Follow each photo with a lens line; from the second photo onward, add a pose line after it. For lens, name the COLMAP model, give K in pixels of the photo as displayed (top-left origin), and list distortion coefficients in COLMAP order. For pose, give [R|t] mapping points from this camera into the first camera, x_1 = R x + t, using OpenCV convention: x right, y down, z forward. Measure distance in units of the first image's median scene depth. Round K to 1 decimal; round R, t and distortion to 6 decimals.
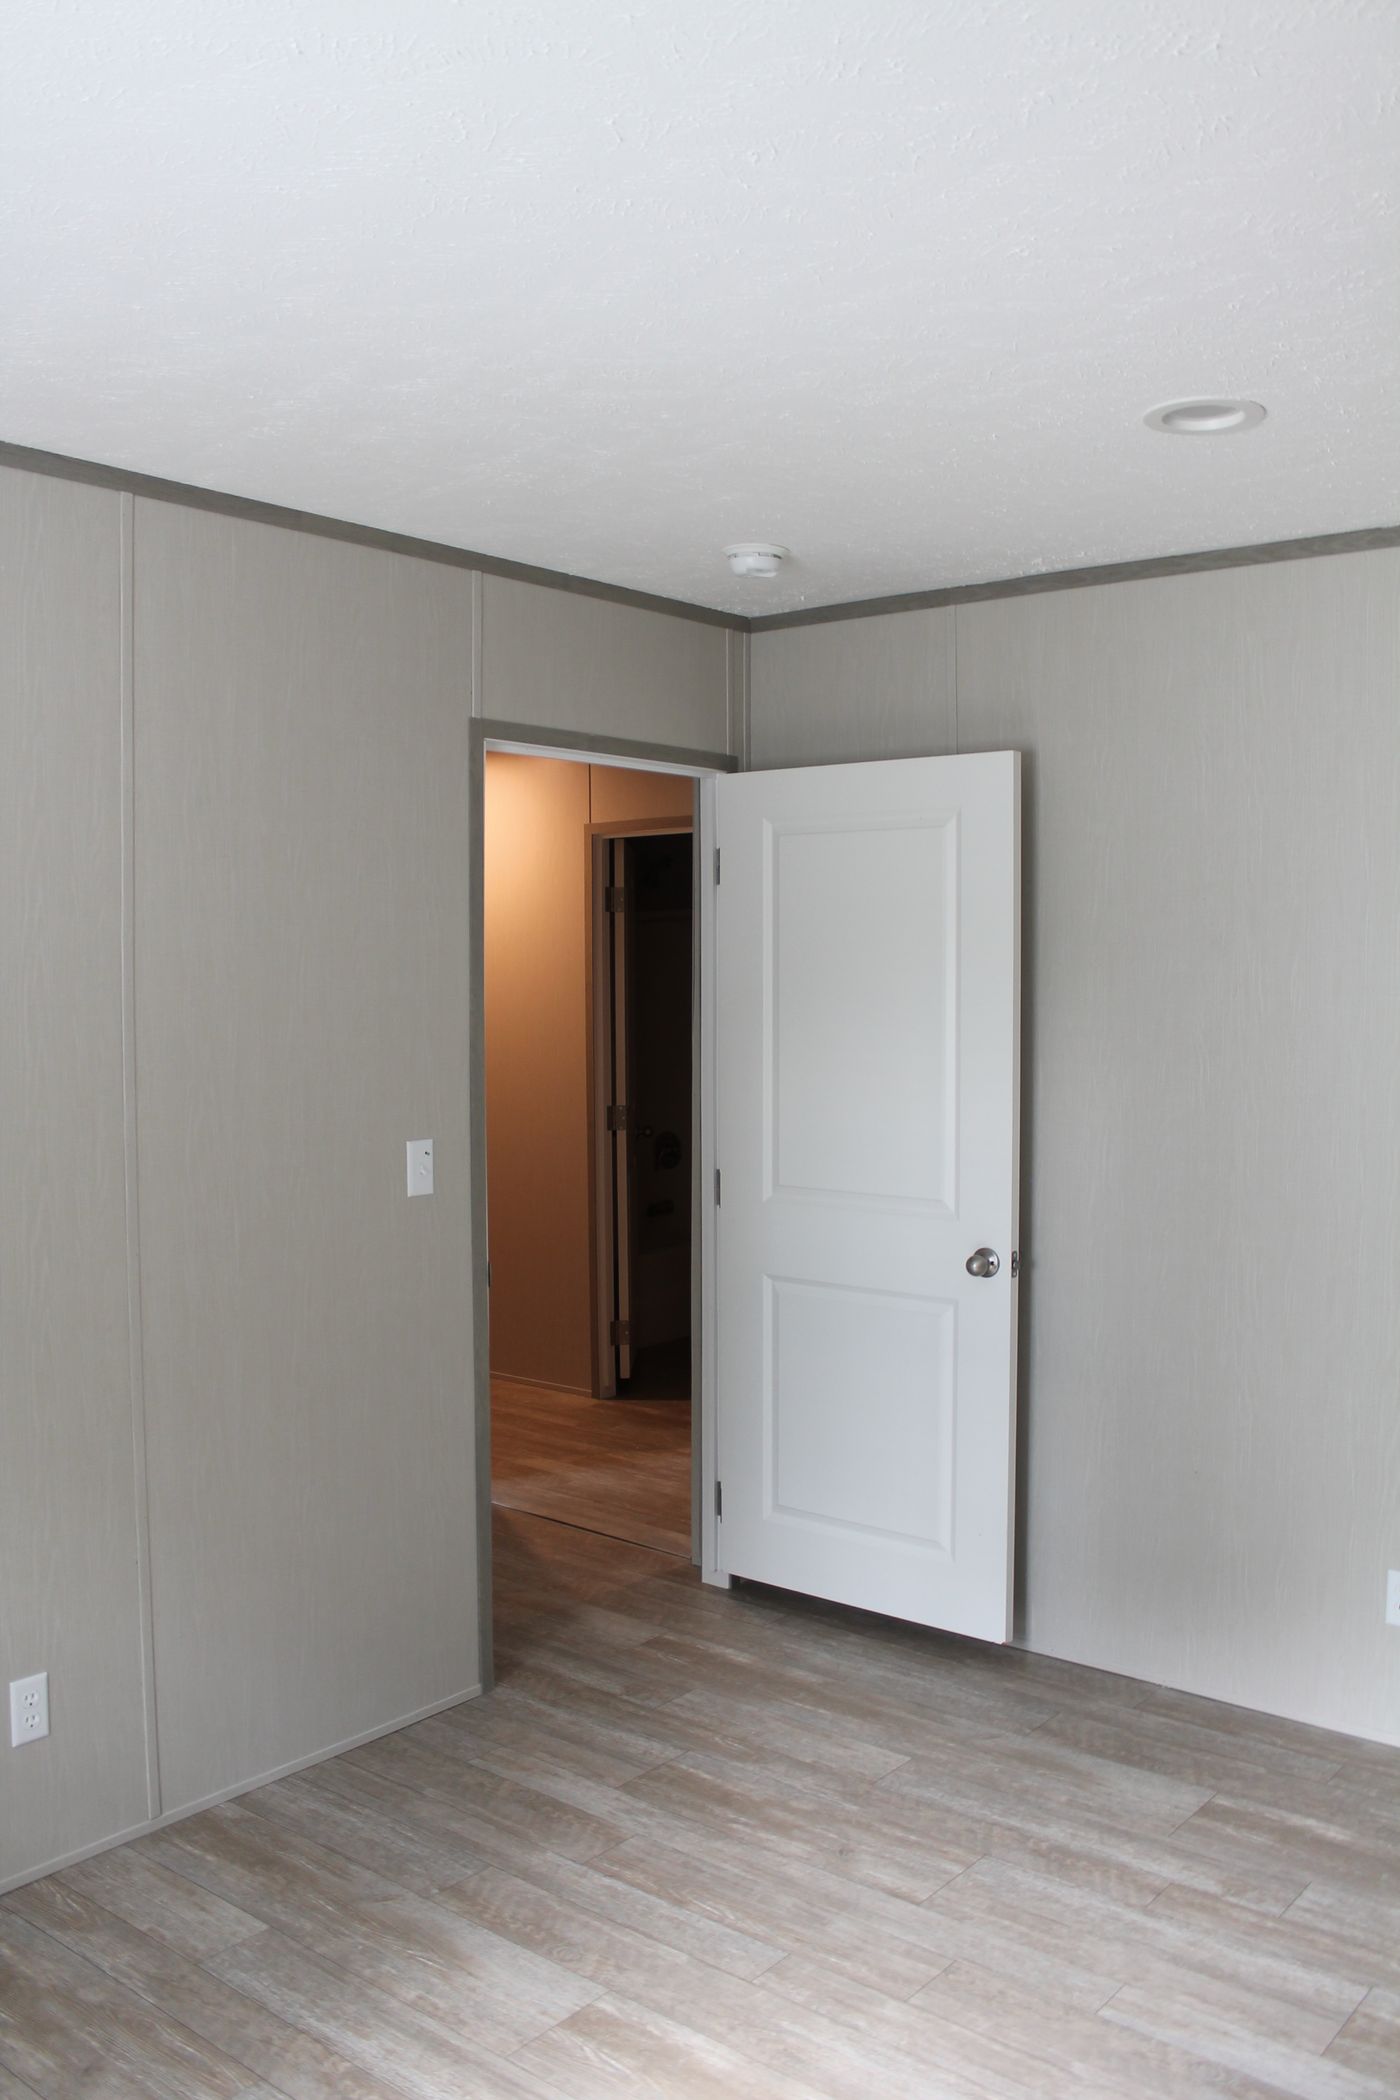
lens RADIAL K [[1811.4, 0, 716.2], [0, 1811.4, 993.0], [0, 0, 1]] dist [-0.136013, 0.108121]
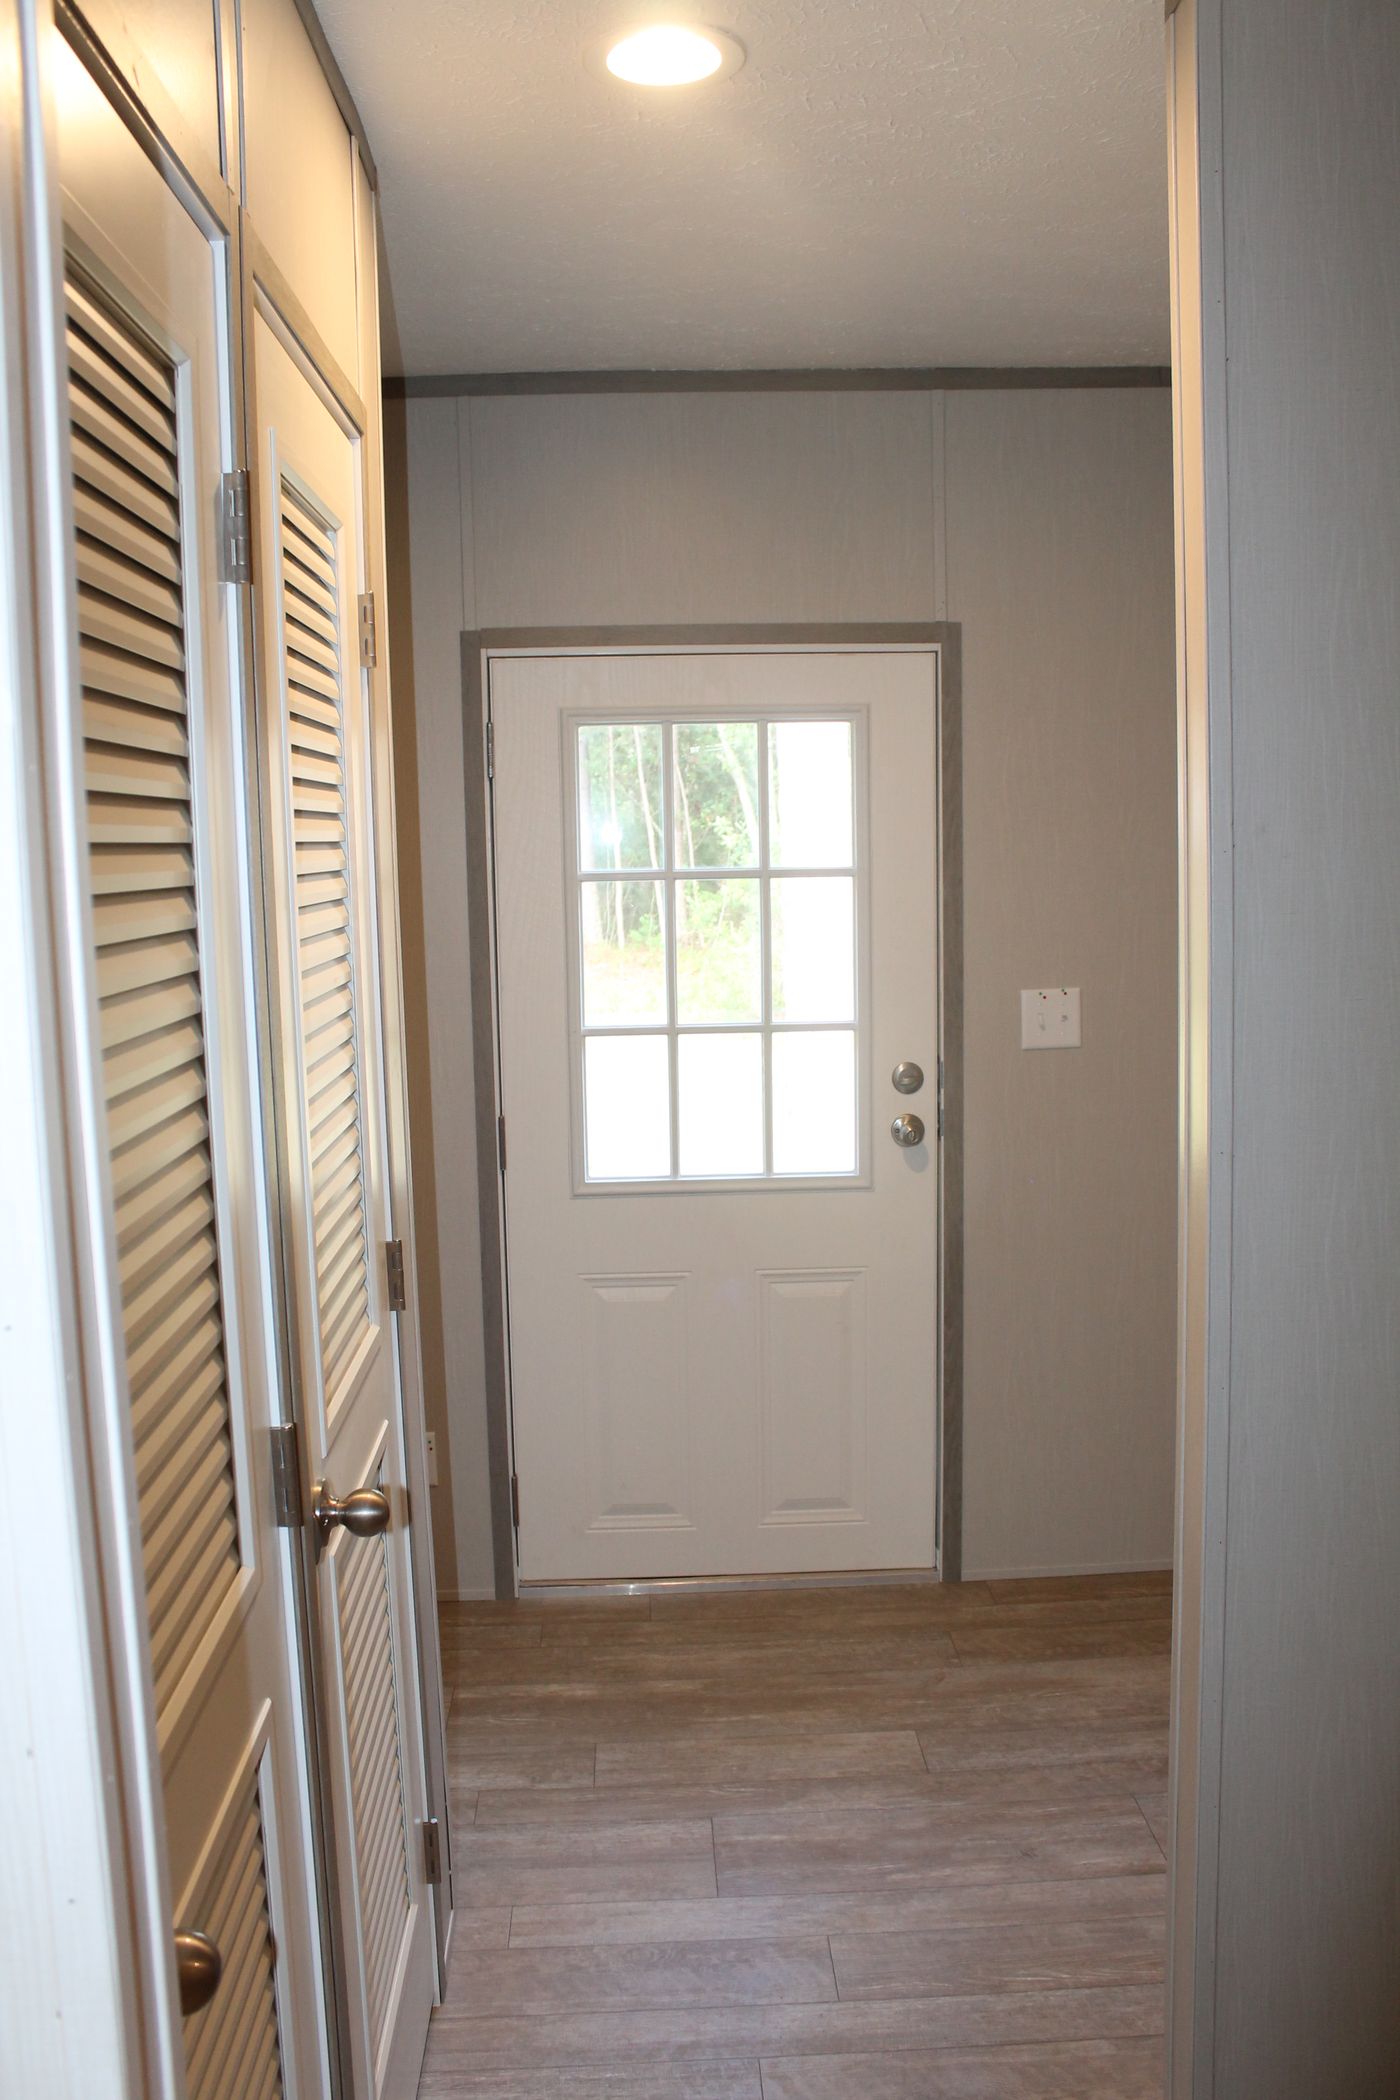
lens RADIAL K [[1811.4, 0, 686.4], [0, 1811.4, 985.8], [0, 0, 1]] dist [-0.136013, 0.108121]
pose [[0.761254, -0.079966, 0.643504, -0.253291], [0.040644, 0.996300, 0.075724, -0.002525], [-0.647179, -0.031491, 0.761688, 0.207969]]
